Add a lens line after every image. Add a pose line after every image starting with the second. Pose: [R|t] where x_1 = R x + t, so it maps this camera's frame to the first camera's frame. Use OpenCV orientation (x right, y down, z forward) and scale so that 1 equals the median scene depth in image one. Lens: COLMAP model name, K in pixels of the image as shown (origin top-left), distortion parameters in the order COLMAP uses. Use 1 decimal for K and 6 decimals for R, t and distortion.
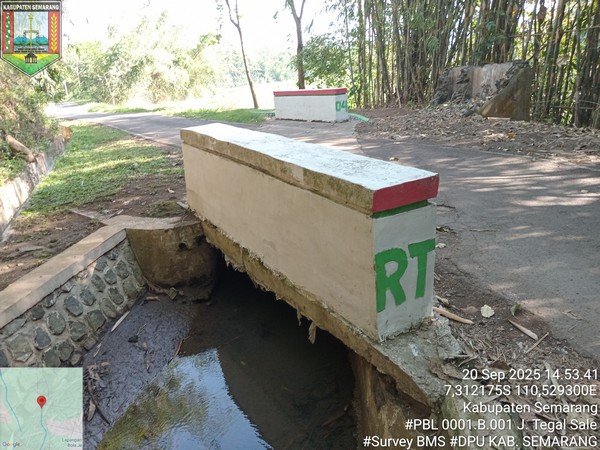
lens RADIAL K [[451.8, 0, 299.9], [0, 451.8, 224.5], [0, 0, 1]] dist [0.022952, -0.076357]
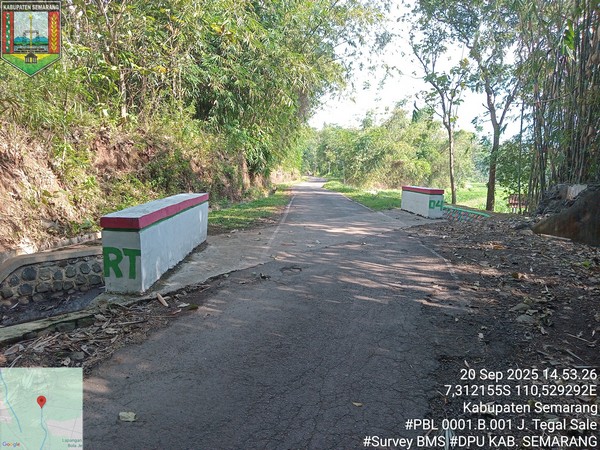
lens RADIAL K [[451.8, 0, 300.2], [0, 451.8, 225.2], [0, 0, 1]] dist [0.022952, -0.076357]
pose [[0.834786, 0.163623, -0.525699, 1.226356], [-0.257938, 0.959780, -0.110864, -0.022751], [0.486415, 0.228146, 0.843416, -0.239505]]
